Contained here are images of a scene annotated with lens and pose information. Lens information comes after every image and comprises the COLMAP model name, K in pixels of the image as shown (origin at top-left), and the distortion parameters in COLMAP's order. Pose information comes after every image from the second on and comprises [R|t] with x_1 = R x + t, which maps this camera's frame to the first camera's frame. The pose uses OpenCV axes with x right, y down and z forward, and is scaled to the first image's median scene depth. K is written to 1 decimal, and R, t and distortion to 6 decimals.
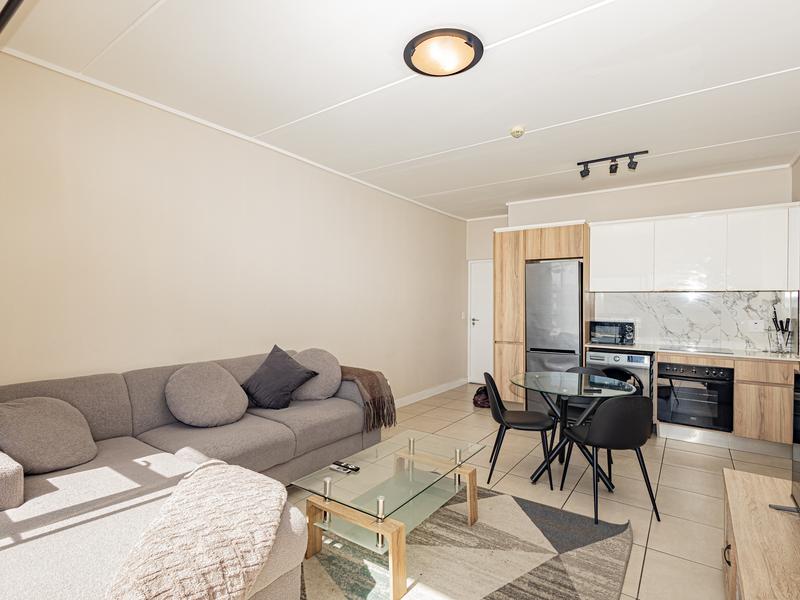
lens RADIAL K [[413.0, 0, 397.8], [0, 413.0, 303.6], [0, 0, 1]] dist [0.010270, -0.000572]
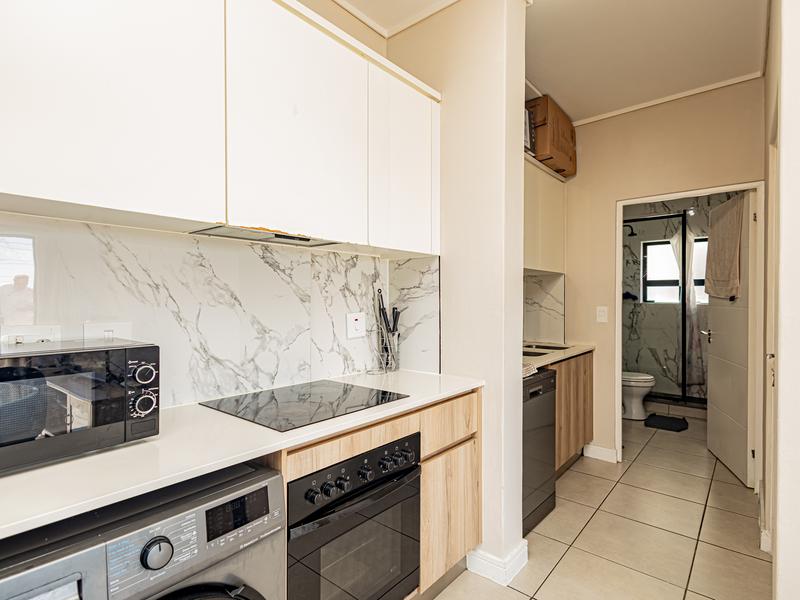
lens RADIAL K [[413.0, 0, 397.6], [0, 413.0, 301.8], [0, 0, 1]] dist [0.010270, -0.000572]
pose [[0.075705, -0.012094, 0.997057, 0.365612], [0.005794, 0.999915, 0.011689, 0.020149], [-0.997113, 0.004892, 0.075768, 0.905018]]
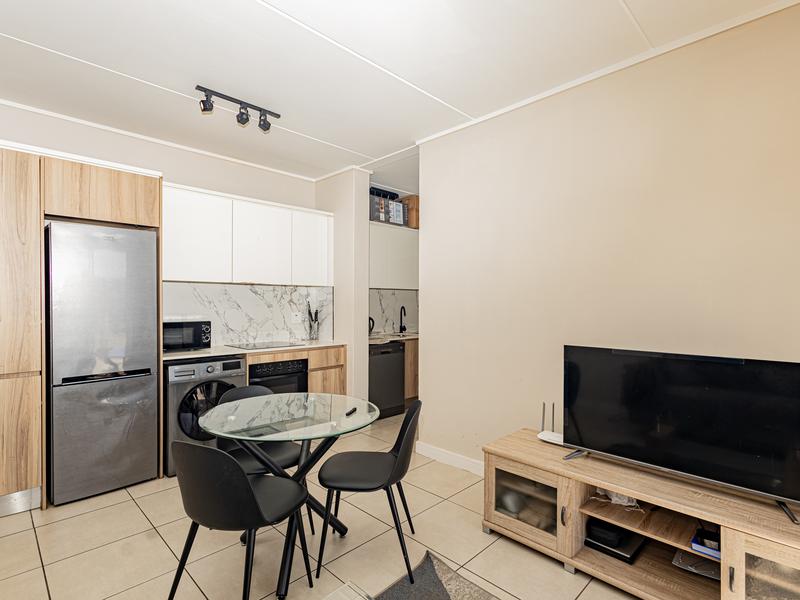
lens RADIAL K [[413.0, 0, 401.2], [0, 413.0, 303.5], [0, 0, 1]] dist [0.010270, -0.000572]
pose [[0.158838, -0.011934, 0.987232, -0.170402], [0.002126, 0.999929, 0.011746, 0.003711], [-0.987302, 0.000233, 0.158852, 0.548471]]
